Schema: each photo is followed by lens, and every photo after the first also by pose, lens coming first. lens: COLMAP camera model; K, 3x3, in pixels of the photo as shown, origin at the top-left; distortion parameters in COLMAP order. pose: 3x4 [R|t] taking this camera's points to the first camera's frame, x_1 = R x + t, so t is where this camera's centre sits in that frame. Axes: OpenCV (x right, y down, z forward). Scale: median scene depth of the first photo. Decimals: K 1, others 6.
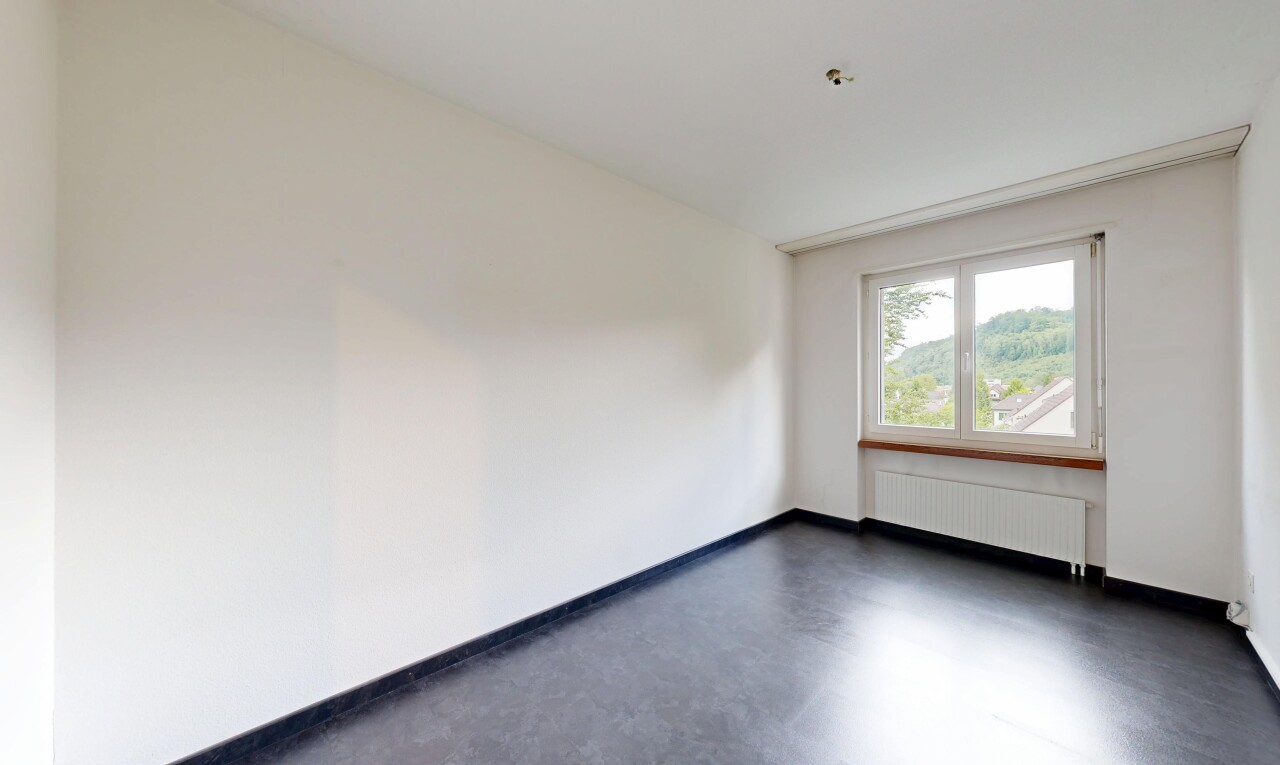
lens RADIAL K [[432.1, 0, 638.4], [0, 432.1, 387.1], [0, 0, 1]] dist [0.001660, 0.000039]
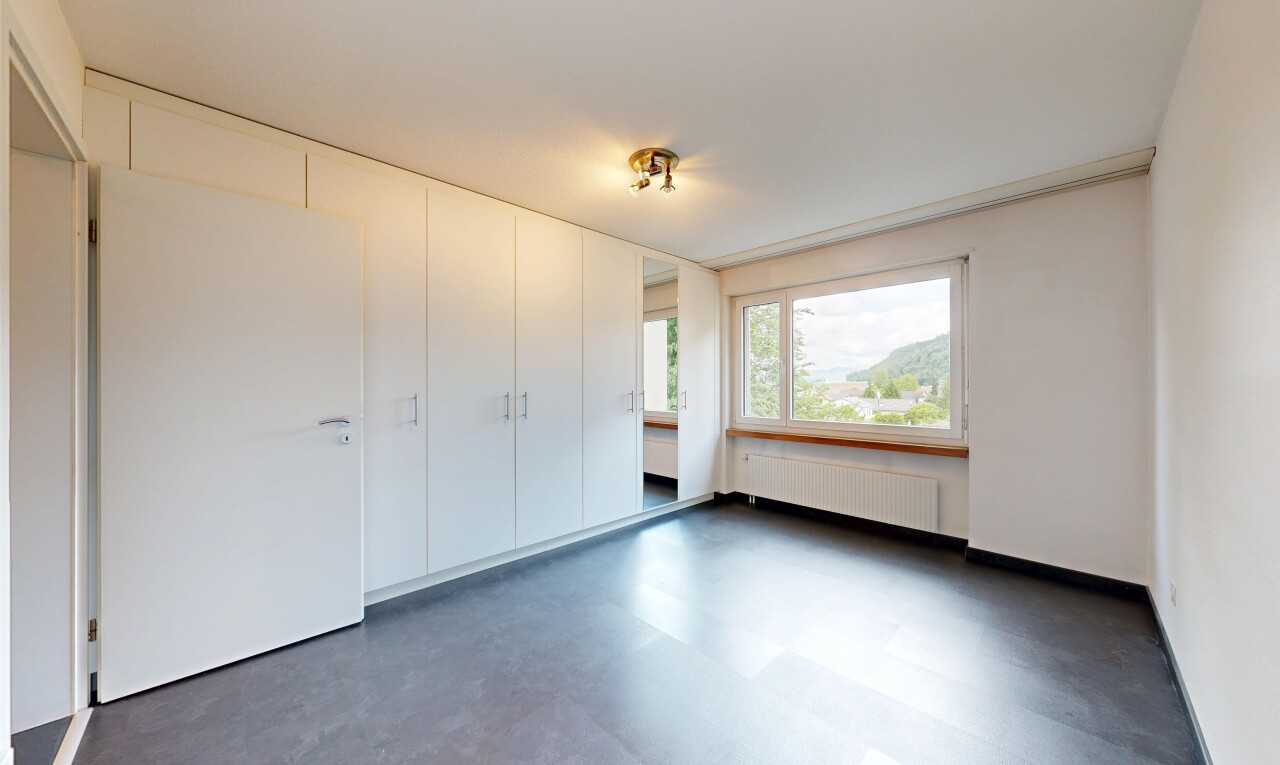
lens RADIAL K [[432.1, 0, 632.1], [0, 432.1, 391.7], [0, 0, 1]] dist [0.001660, 0.000039]
pose [[0.999991, 0.002090, 0.003575, 0.150769], [-0.002132, 0.999929, 0.011750, 0.001148], [-0.003550, -0.011757, 0.999925, -0.162717]]
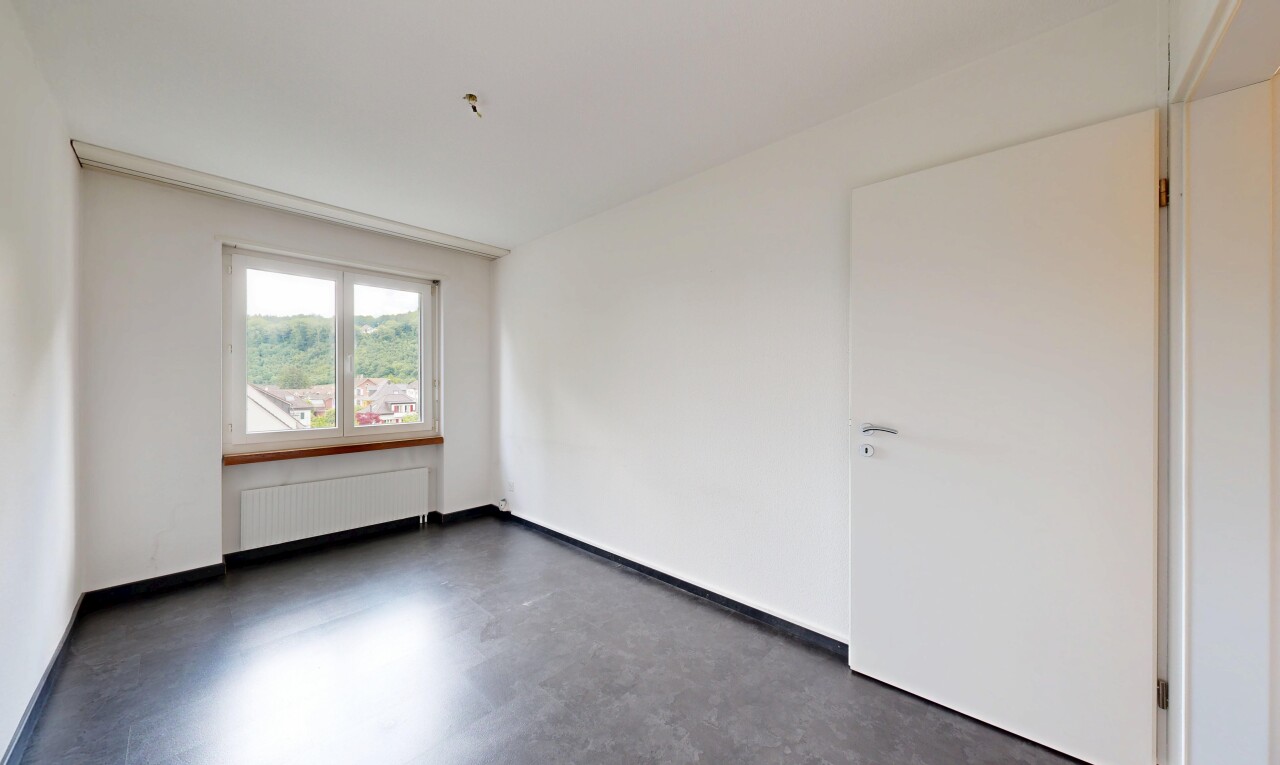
lens RADIAL K [[432.1, 0, 637.6], [0, 432.1, 387.6], [0, 0, 1]] dist [0.001660, 0.000039]
pose [[-0.065557, -0.007976, 0.997817, -0.402189], [0.004908, 0.999953, 0.008316, -0.005401], [-0.997837, 0.005442, -0.065515, 0.402867]]
